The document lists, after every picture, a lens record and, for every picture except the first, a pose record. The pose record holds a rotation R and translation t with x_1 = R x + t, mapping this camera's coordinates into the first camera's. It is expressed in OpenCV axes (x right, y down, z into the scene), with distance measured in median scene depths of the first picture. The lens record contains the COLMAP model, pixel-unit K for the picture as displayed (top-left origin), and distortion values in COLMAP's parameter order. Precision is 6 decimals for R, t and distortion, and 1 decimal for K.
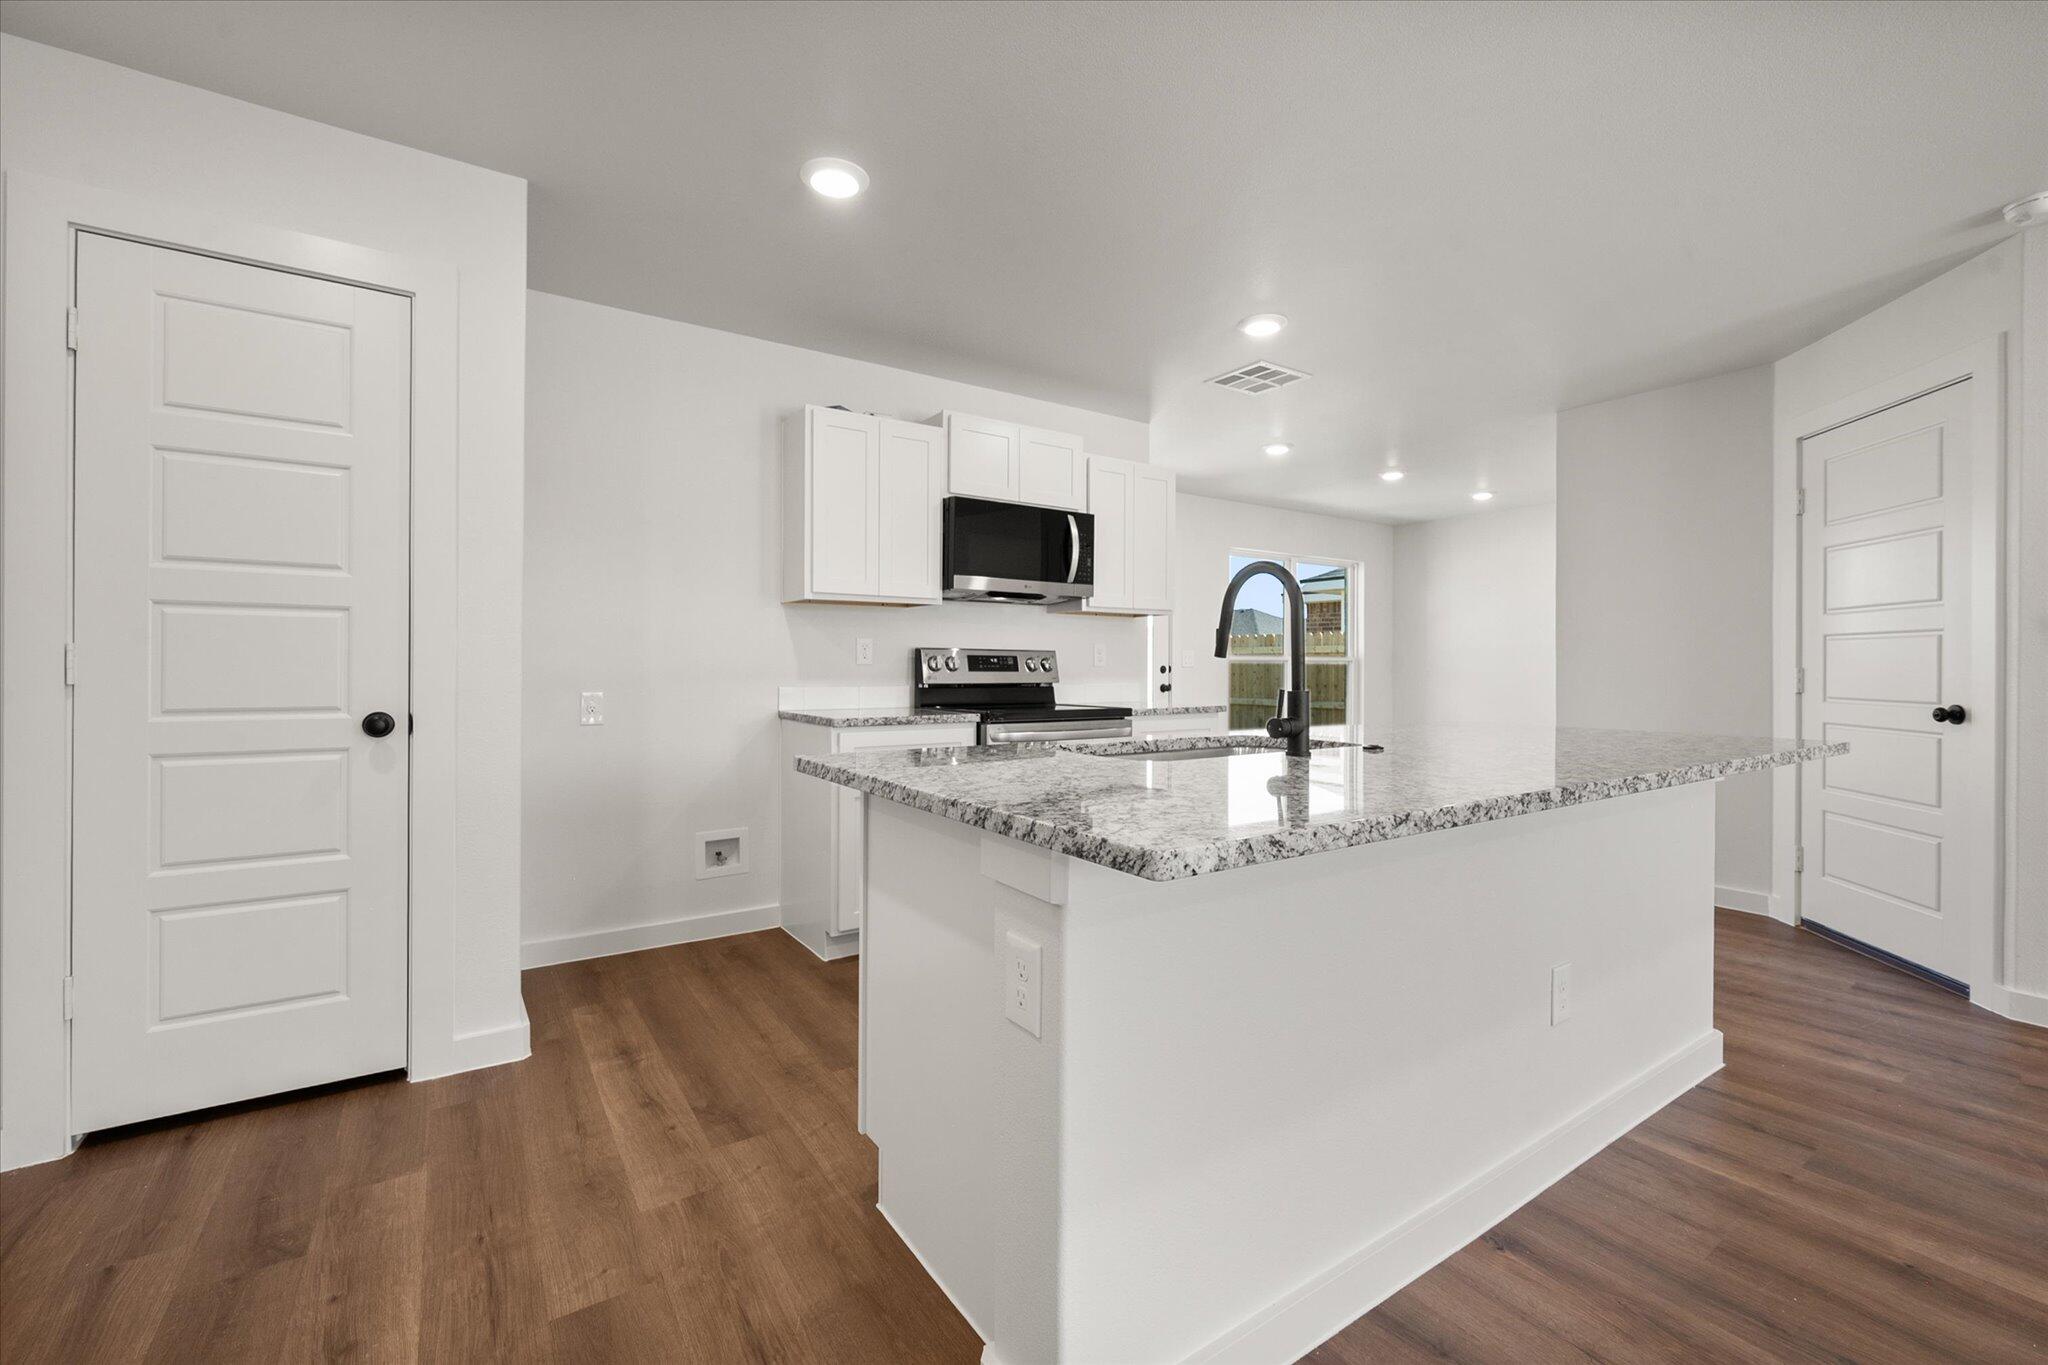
lens RADIAL K [[852.3, 0, 1029.9], [0, 852.3, 669.2], [0, 0, 1]] dist [-0.001309, 0.000296]
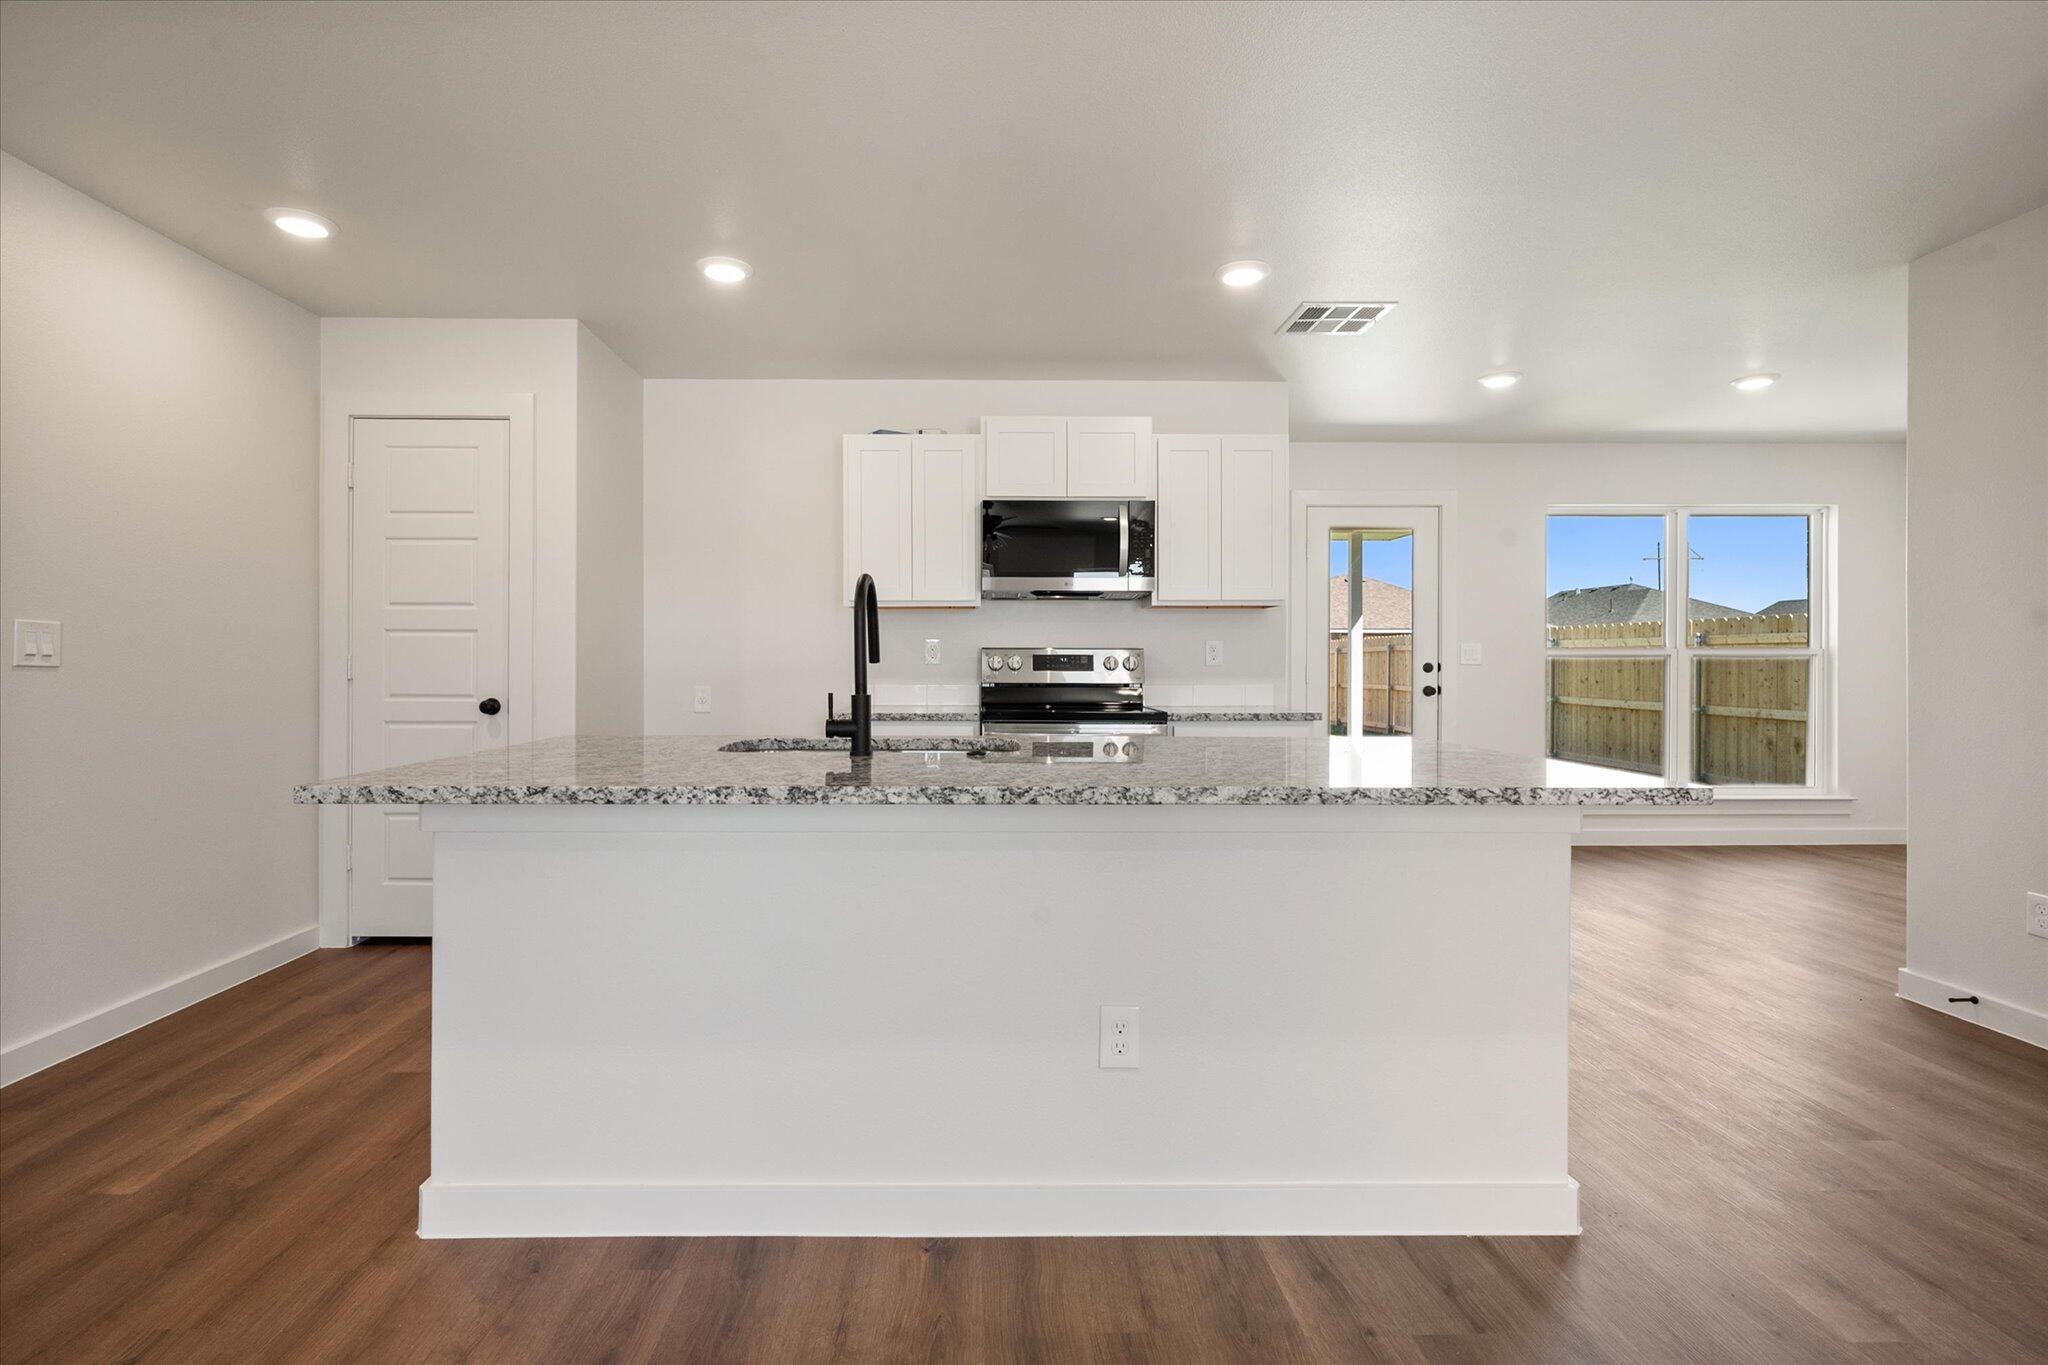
lens RADIAL K [[955.1, 0, 983.5], [0, 955.1, 664.8], [0, 0, 1]] dist [-0.004301, 0.001689]
pose [[0.833691, 0.000656, -0.552230, 0.535503], [0.000045, 0.999999, 0.001255, -0.006445], [0.552231, -0.001071, 0.833691, 0.041643]]
